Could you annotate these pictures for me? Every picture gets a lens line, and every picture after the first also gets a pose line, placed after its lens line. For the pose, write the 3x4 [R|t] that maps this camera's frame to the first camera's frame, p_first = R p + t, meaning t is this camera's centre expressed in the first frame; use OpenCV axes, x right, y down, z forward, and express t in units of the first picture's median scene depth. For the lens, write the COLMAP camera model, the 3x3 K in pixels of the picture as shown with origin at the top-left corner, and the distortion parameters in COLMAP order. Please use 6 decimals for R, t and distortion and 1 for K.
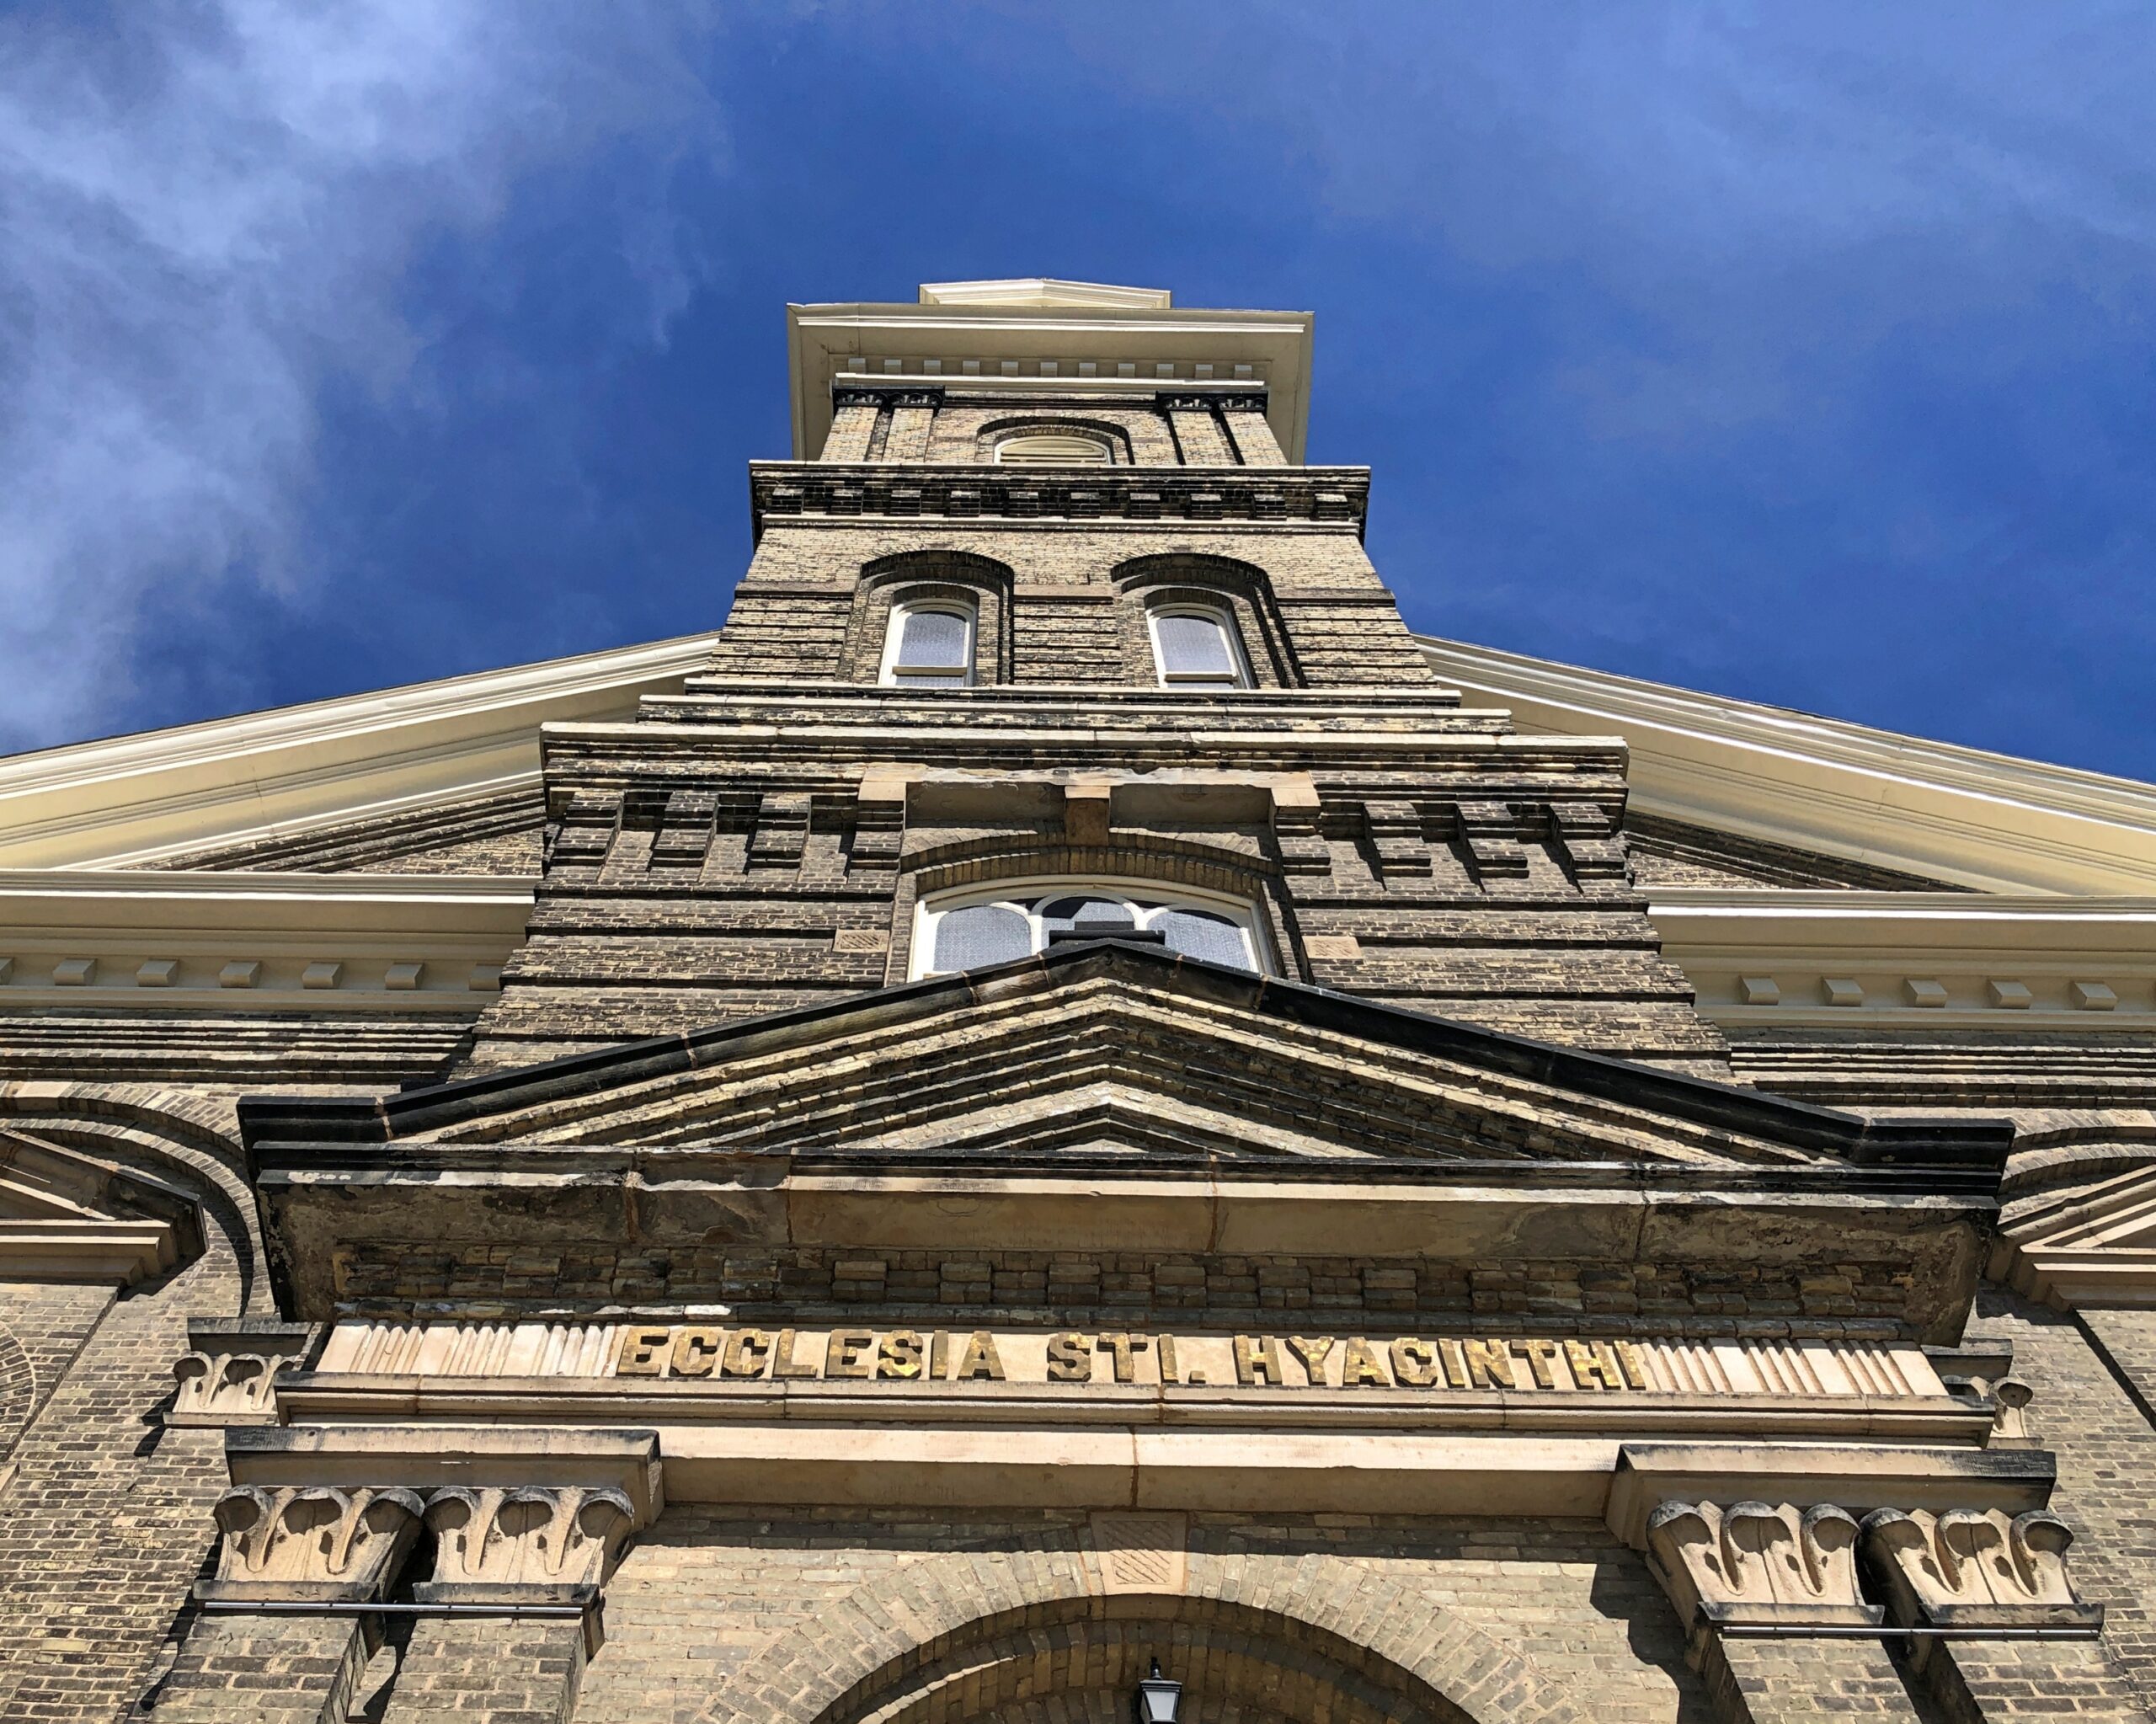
lens RADIAL K [[1908.4, 0, 1008.7], [0, 1908.4, 861.9], [0, 0, 1]] dist [0.004964, 0.007358]
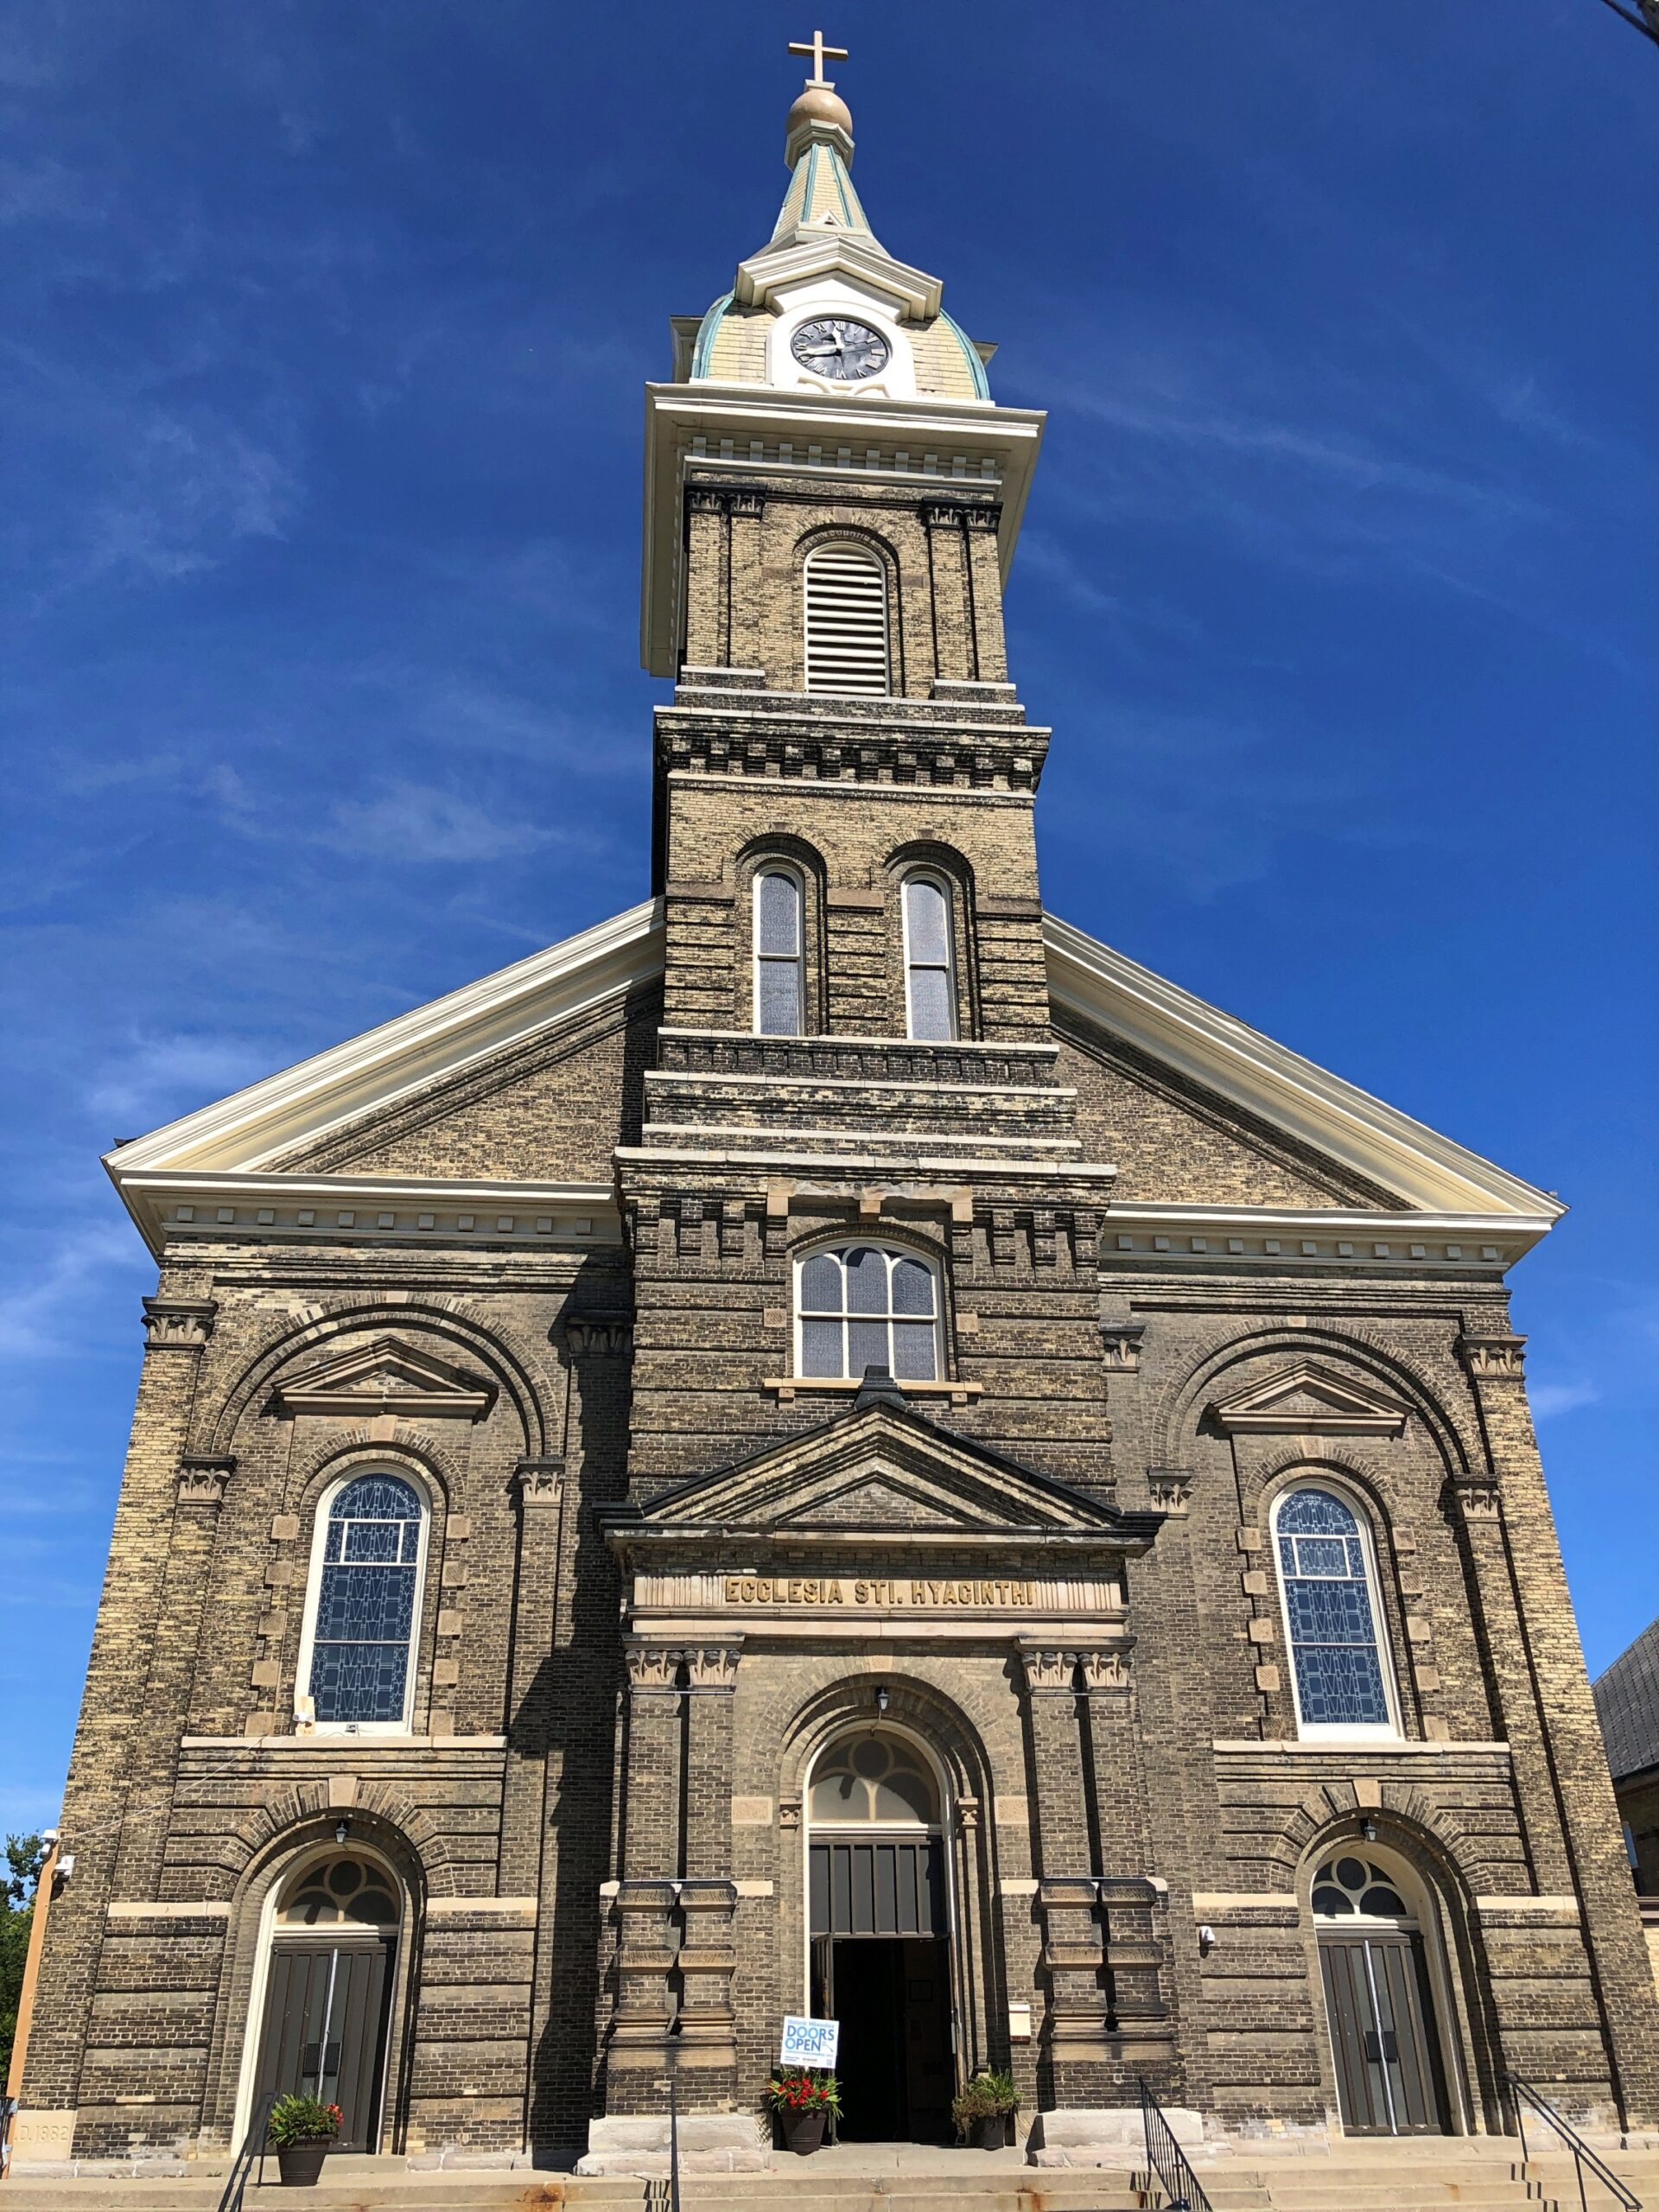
lens RADIAL K [[1810.0, 0, 829.5], [0, 1810.0, 1106.0], [0, 0, 1]] dist [0.068436, -0.005773]
pose [[0.995798, 0.023923, 0.088398, -0.198082], [-0.071256, 0.808744, 0.583829, -1.382103], [-0.057524, -0.587674, 0.807050, -0.638366]]
